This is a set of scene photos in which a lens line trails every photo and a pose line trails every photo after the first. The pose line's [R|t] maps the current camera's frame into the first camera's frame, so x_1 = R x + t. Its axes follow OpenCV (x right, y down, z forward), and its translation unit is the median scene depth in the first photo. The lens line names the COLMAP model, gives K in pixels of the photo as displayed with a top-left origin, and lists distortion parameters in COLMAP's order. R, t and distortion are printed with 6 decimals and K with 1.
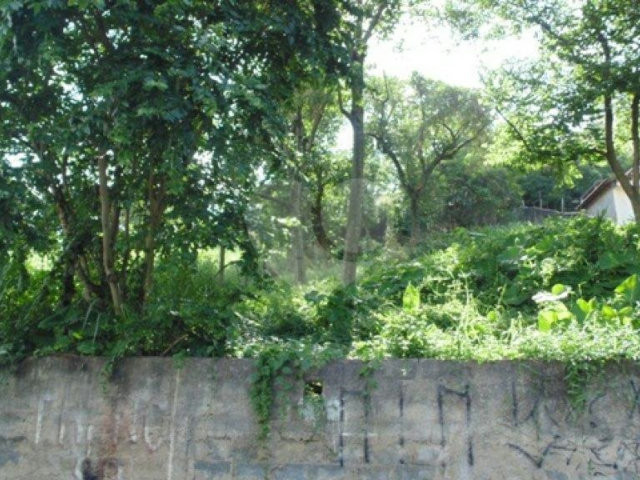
lens RADIAL K [[563.1, 0, 320.0], [0, 563.1, 240.0], [0, 0, 1]] dist [-0.020402, 0.009560]
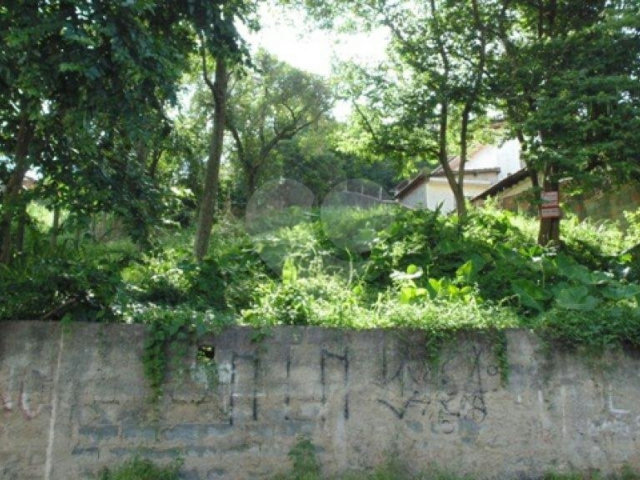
lens RADIAL K [[563.1, 0, 320.0], [0, 563.1, 240.0], [0, 0, 1]] dist [-0.020402, 0.009560]
pose [[0.945539, 0.061836, 0.319581, -0.156079], [-0.076661, 0.996477, 0.034007, 0.002874], [-0.316353, -0.056655, 0.946948, -0.044751]]
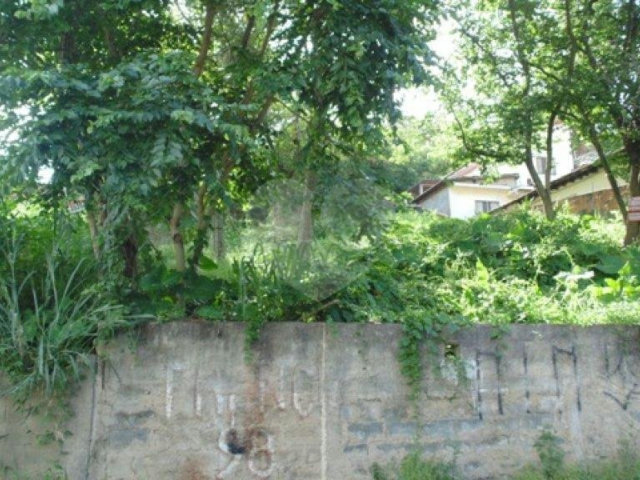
lens RADIAL K [[563.1, 0, 320.0], [0, 563.1, 240.0], [0, 0, 1]] dist [-0.020402, 0.009560]
pose [[0.928848, 0.058748, 0.365772, -0.648430], [-0.071445, 0.997218, 0.021262, 0.045425], [-0.363506, -0.045882, 0.930461, 0.091628]]
